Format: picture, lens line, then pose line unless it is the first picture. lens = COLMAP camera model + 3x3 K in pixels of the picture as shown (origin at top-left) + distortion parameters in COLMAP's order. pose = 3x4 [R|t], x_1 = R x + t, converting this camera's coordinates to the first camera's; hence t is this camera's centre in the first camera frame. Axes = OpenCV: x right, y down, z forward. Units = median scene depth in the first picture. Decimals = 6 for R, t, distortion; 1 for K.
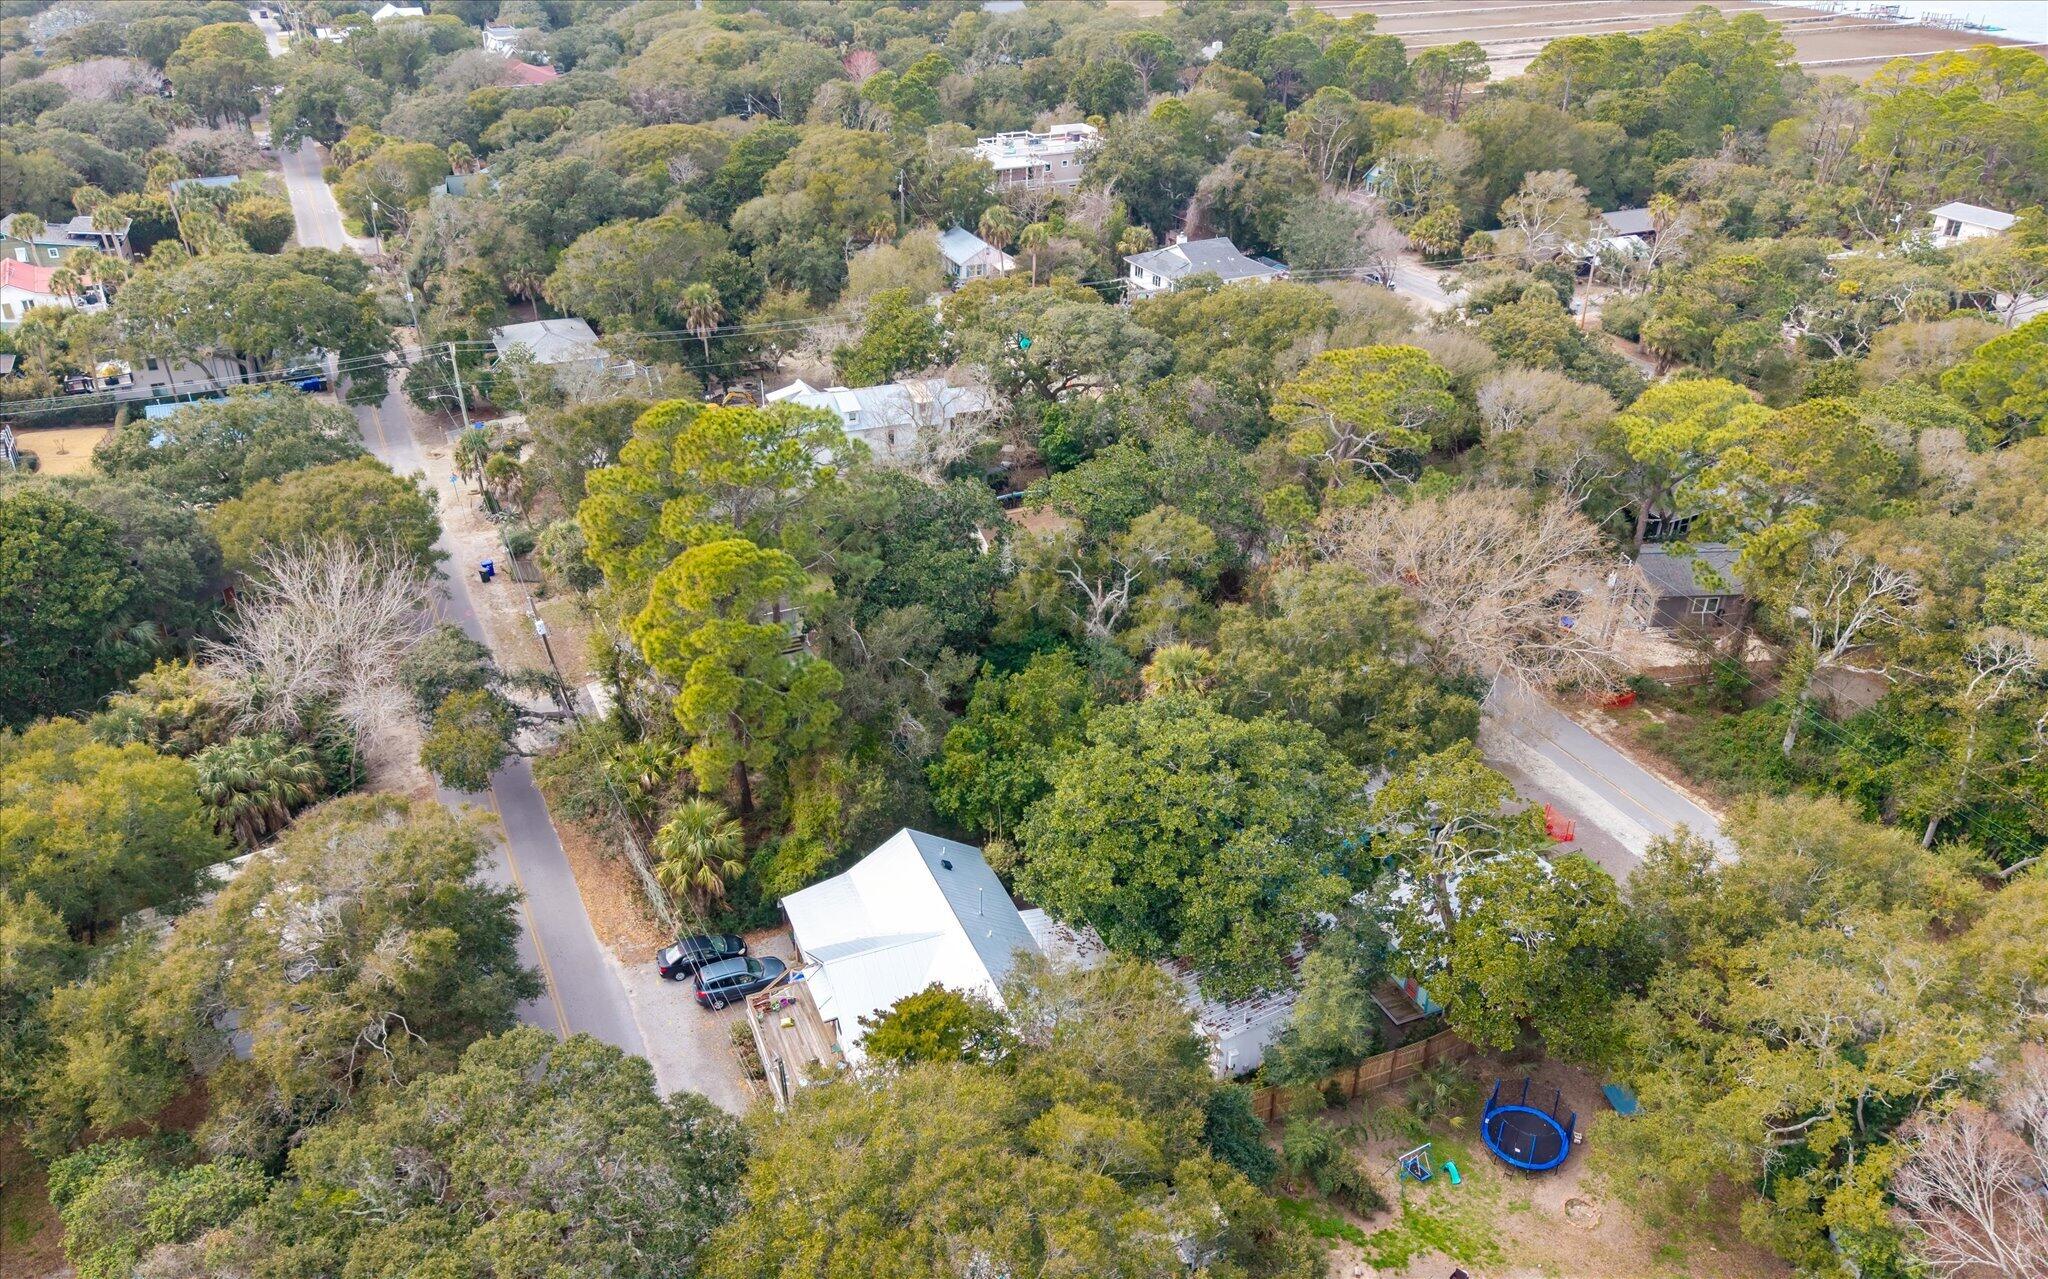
lens RADIAL K [[1473.6, 0, 1024.0], [0, 1473.6, 639.5], [0, 0, 1]] dist [-0.001823, -0.008256]
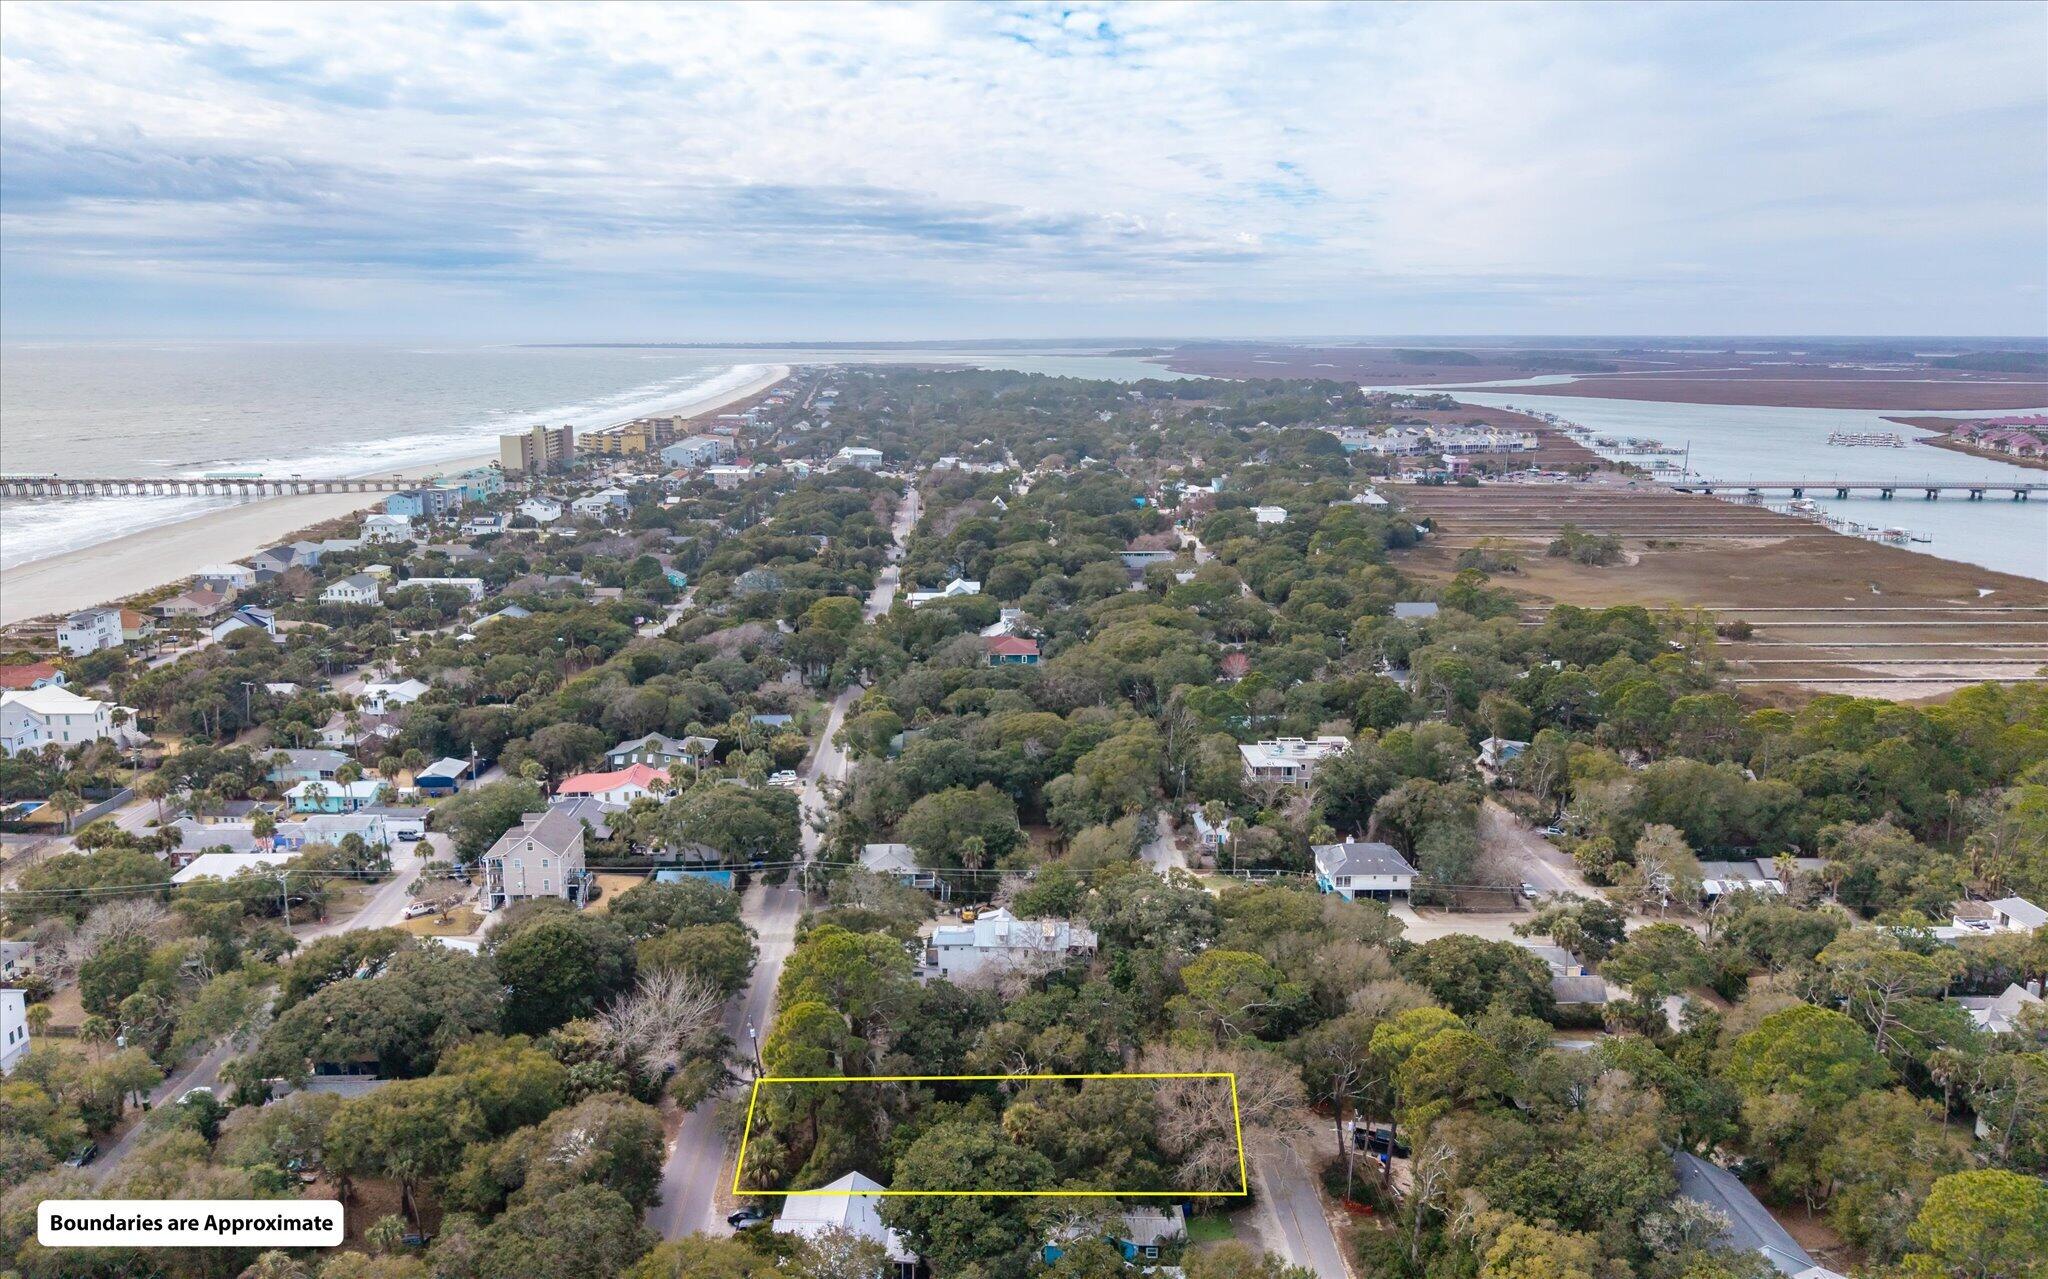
lens RADIAL K [[1471.1, 0, 1024.0], [0, 1471.1, 639.5], [0, 0, 1]] dist [0.083085, -0.132713]
pose [[0.915044, 0.075505, -0.396223, 0.701143], [-0.194669, 0.943014, -0.269869, -0.039604], [0.353267, 0.324075, 0.877598, -0.710415]]
